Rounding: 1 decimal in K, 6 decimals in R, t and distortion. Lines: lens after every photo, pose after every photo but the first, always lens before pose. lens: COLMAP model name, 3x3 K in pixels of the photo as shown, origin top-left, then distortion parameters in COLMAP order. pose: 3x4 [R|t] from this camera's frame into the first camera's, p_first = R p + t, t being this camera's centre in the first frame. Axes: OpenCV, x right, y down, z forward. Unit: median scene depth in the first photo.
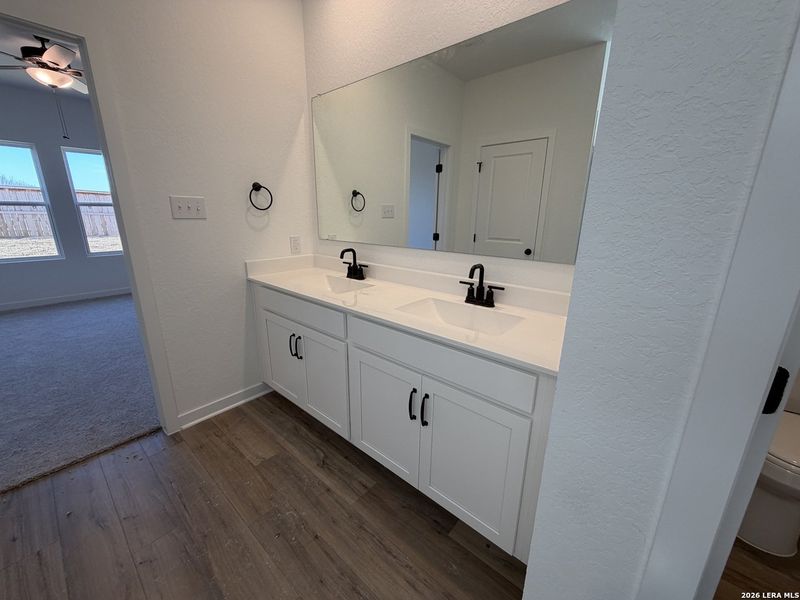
lens RADIAL K [[321.3, 0, 397.4], [0, 321.3, 295.3], [0, 0, 1]] dist [0.000874, 0.000189]
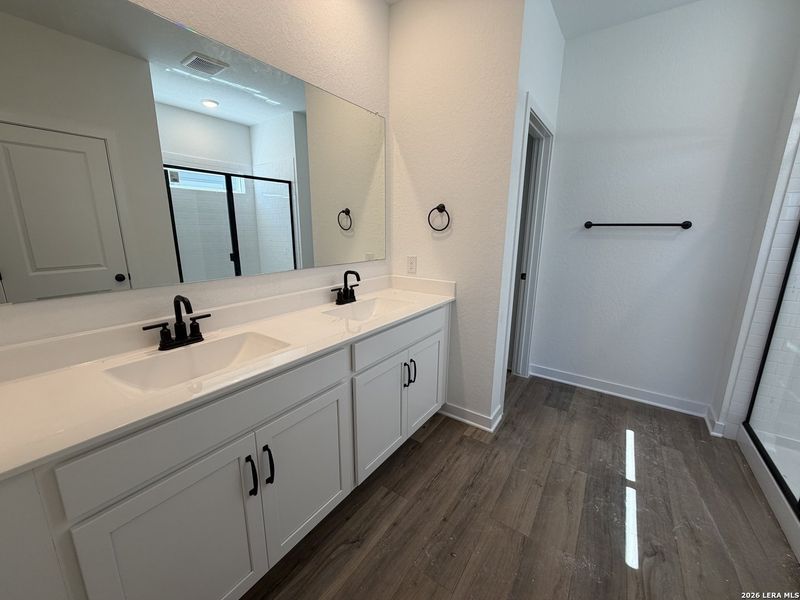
lens RADIAL K [[321.3, 0, 396.9], [0, 321.3, 302.9], [0, 0, 1]] dist [0.000874, 0.000189]
pose [[-0.105615, -0.226765, 0.968206, -1.010106], [0.255847, 0.934677, 0.246821, -0.237250], [-0.960931, 0.273780, -0.040699, 0.882619]]
